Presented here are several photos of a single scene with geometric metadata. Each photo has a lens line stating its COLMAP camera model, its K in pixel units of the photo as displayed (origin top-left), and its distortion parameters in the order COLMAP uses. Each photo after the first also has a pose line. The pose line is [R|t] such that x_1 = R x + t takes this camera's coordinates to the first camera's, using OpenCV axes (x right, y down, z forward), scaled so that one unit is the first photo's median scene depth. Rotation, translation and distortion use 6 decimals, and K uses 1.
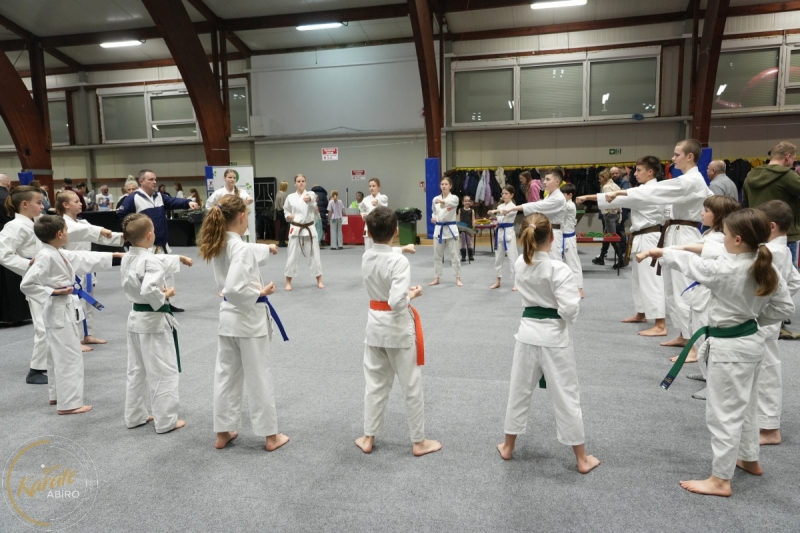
lens RADIAL K [[596.0, 0, 399.6], [0, 596.0, 268.3], [0, 0, 1]] dist [0.007206, 0.013316]
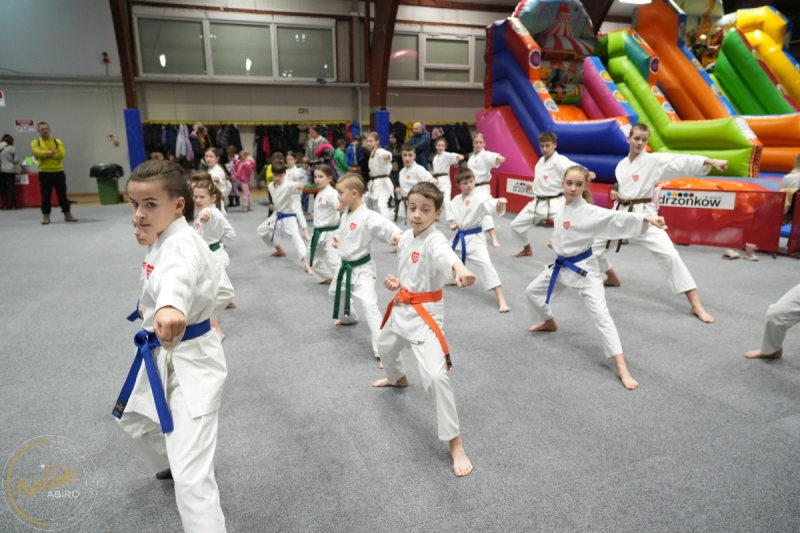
lens RADIAL K [[551.8, 0, 398.4], [0, 551.8, 271.3], [0, 0, 1]] dist [-0.008239, 0.006258]
pose [[0.808164, -0.123986, 0.575760, -0.132639], [0.070479, 0.990924, 0.114462, -0.001820], [-0.584726, -0.051925, 0.809567, 0.035559]]
